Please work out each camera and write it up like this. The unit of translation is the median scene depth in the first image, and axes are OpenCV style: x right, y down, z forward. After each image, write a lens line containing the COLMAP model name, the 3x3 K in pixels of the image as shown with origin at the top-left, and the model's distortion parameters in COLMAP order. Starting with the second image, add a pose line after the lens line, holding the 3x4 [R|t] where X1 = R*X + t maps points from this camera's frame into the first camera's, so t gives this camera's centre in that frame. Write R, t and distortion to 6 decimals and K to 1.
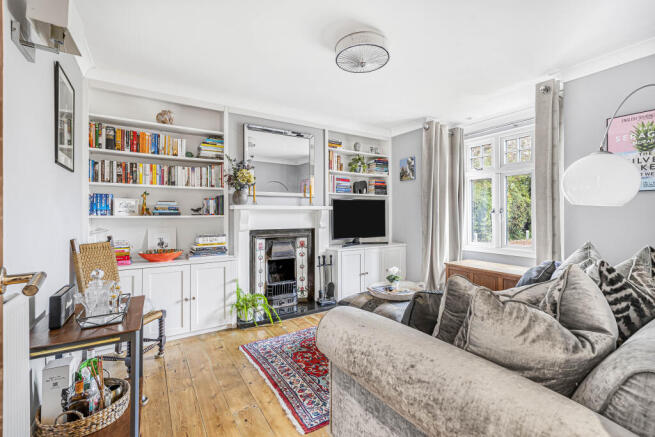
lens RADIAL K [[288.1, 0, 329.3], [0, 288.1, 216.5], [0, 0, 1]] dist [0.002243, 0.000138]
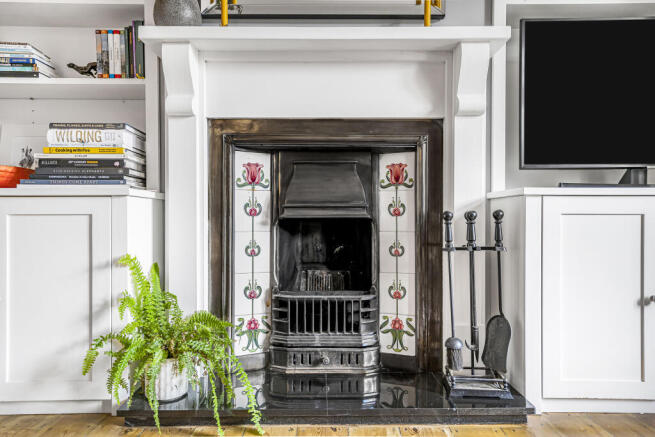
lens RADIAL K [[442.2, 0, 327.2], [0, 442.2, 217.0], [0, 0, 1]] dist [0.046070, 0.000003]
pose [[0.841460, 0.008035, -0.540260, 0.095424], [-0.003645, 0.999951, 0.009194, 0.139608], [0.540308, -0.005768, 0.841448, 0.591683]]
